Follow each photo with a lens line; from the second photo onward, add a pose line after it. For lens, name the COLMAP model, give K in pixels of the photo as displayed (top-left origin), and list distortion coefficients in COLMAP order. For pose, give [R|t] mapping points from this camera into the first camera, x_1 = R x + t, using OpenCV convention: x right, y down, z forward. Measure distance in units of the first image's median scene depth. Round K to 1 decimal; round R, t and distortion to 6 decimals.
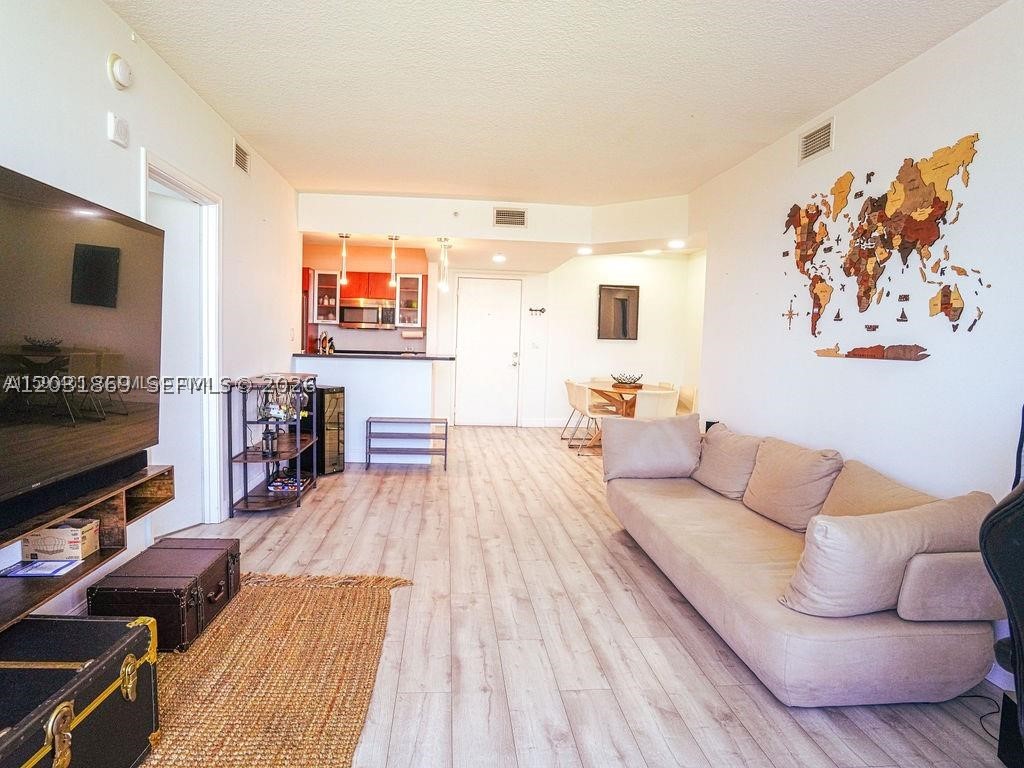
lens RADIAL K [[593.6, 0, 509.1], [0, 593.6, 384.9], [0, 0, 1]] dist [-0.052372, 0.009186]
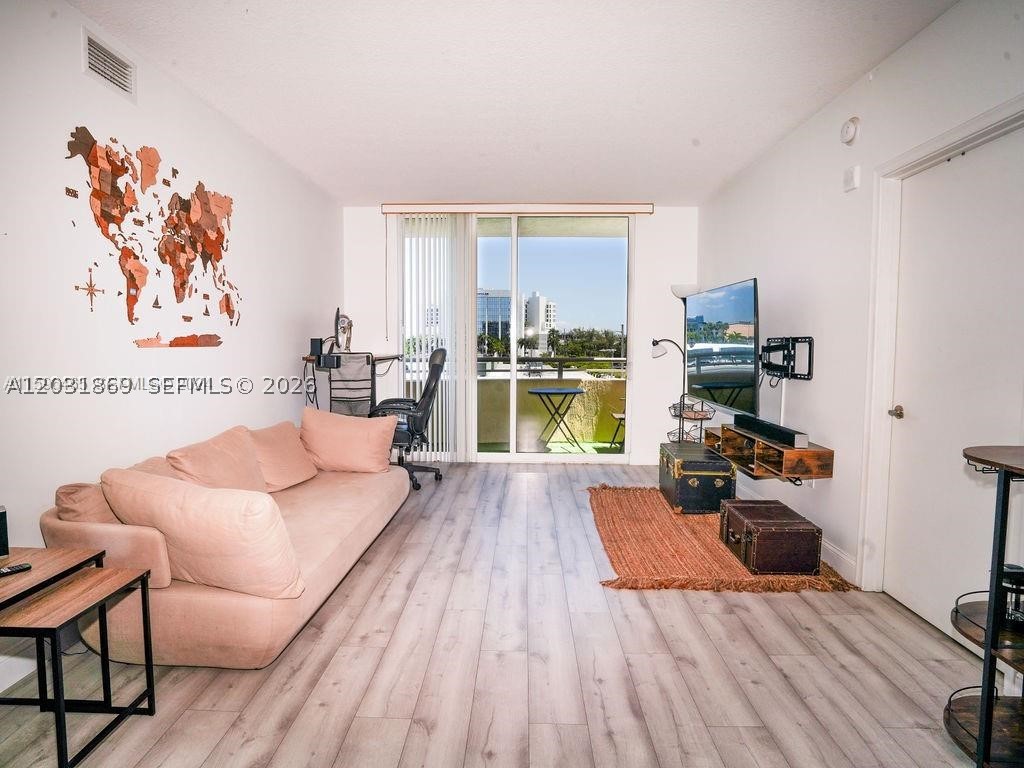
lens RADIAL K [[593.6, 0, 503.4], [0, 593.6, 389.5], [0, 0, 1]] dist [-0.052372, 0.009186]
pose [[-0.989506, -0.045106, 0.137268, -0.112265], [-0.023757, 0.987885, 0.153359, -0.135580], [-0.142522, 0.148489, -0.978590, 1.827377]]
